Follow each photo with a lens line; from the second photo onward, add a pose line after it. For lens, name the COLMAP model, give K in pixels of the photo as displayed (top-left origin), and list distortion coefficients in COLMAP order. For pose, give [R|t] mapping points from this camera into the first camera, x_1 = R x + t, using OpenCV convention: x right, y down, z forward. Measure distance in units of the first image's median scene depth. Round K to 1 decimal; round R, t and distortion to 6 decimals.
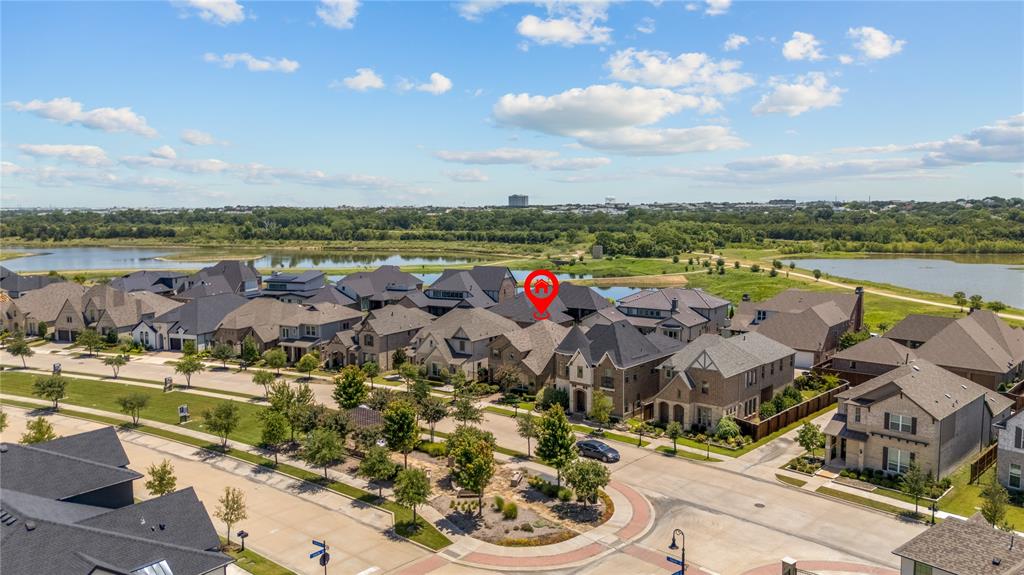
lens RADIAL K [[754.4, 0, 512.6], [0, 754.4, 285.8], [0, 0, 1]] dist [0.063499, -0.078552]
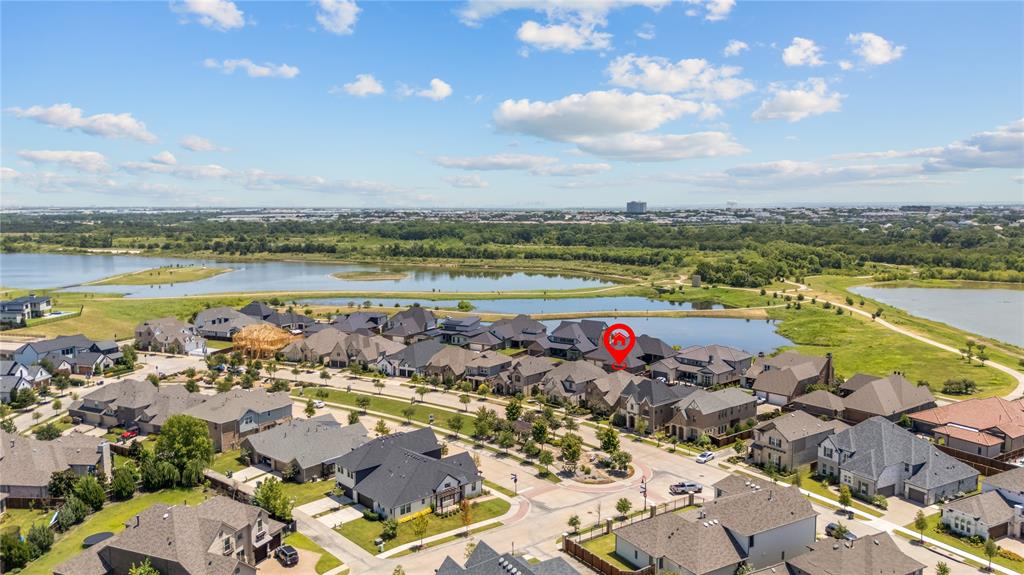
lens RADIAL K [[754.4, 0, 507.7], [0, 754.4, 283.9], [0, 0, 1]] dist [0.063499, -0.078552]
pose [[0.986552, 0.017299, -0.162529, 0.065854], [-0.017051, 0.999850, 0.002922, -0.150506], [0.162555, -0.000111, 0.986699, -0.718335]]
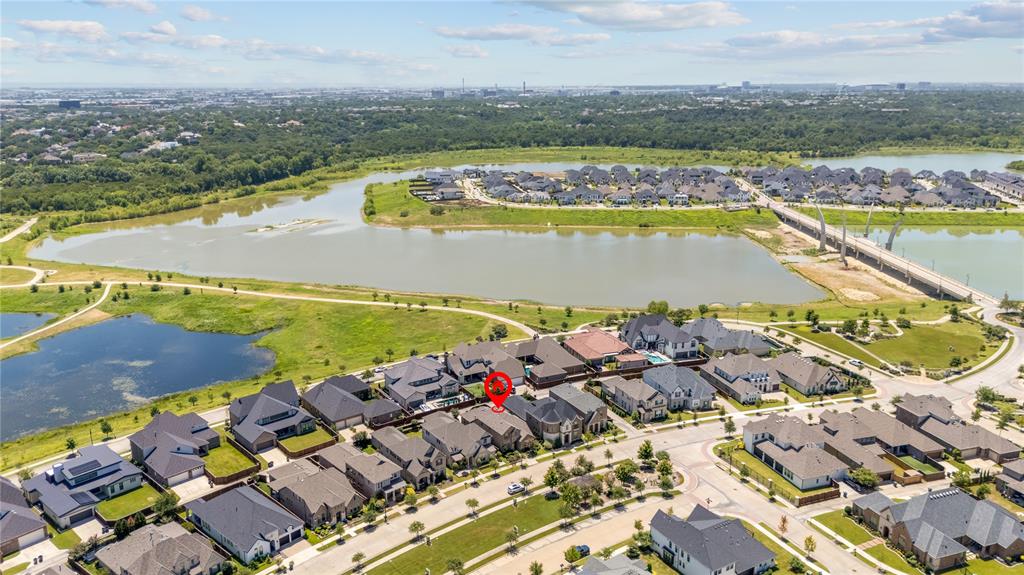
lens RADIAL K [[754.4, 0, 515.7], [0, 754.4, 286.6], [0, 0, 1]] dist [0.063499, -0.078552]
pose [[0.350046, -0.236805, 0.906306, -1.556908], [0.093189, 0.971523, 0.217853, -0.655413], [-0.932086, 0.008199, 0.362145, 0.223624]]
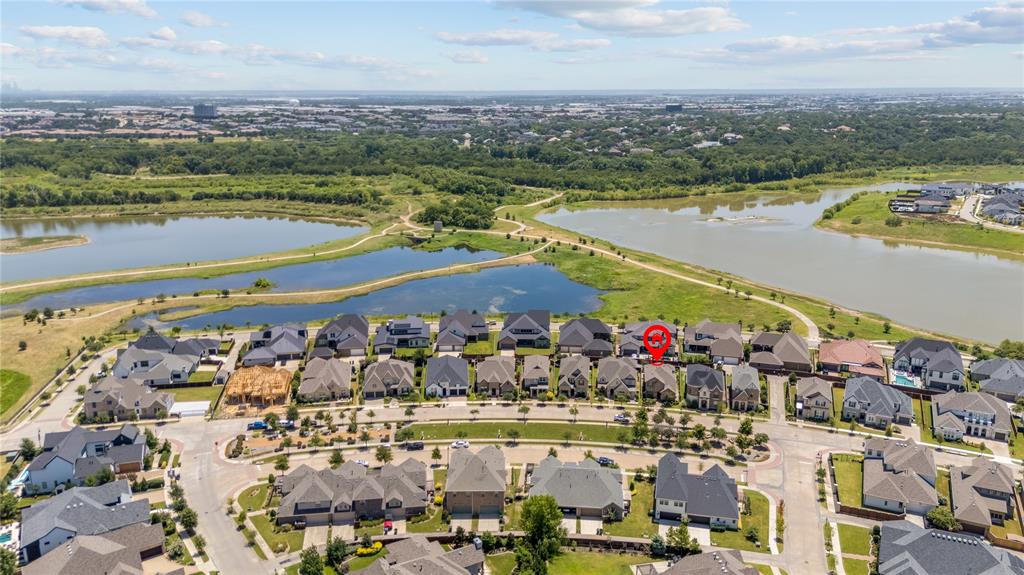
lens RADIAL K [[754.4, 0, 507.4], [0, 754.4, 278.1], [0, 0, 1]] dist [0.063499, -0.078552]
pose [[0.902471, -0.100125, 0.418952, -1.250938], [0.040663, 0.988069, 0.148545, -0.551302], [-0.428826, -0.117022, 0.895776, -0.810919]]
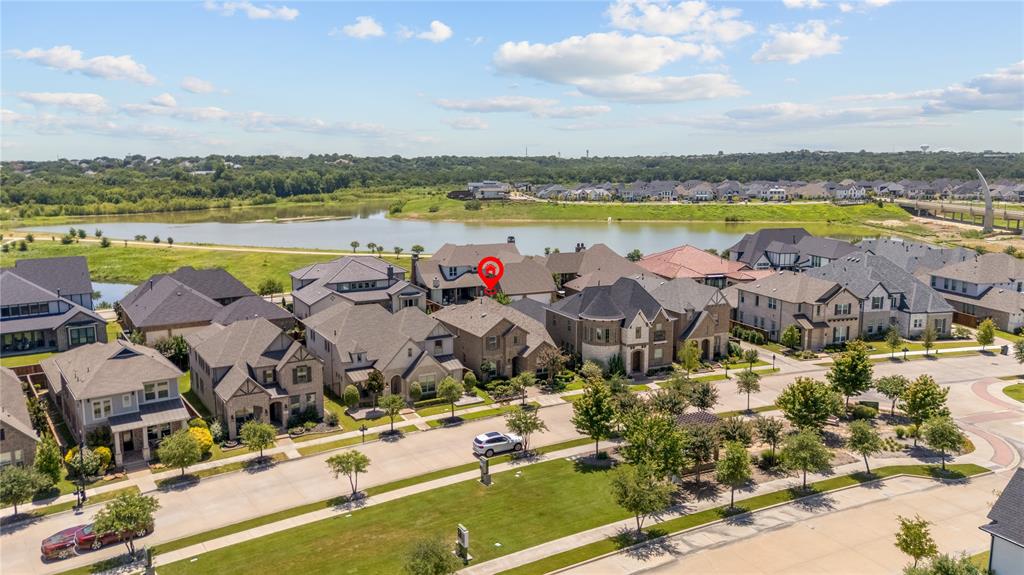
lens RADIAL K [[754.4, 0, 512.5], [0, 754.4, 290.3], [0, 0, 1]] dist [0.063499, -0.078552]
pose [[0.431119, -0.143988, 0.890732, -0.673129], [0.092710, 0.989029, 0.115006, -0.056281], [-0.897519, 0.032999, 0.439739, 0.547566]]
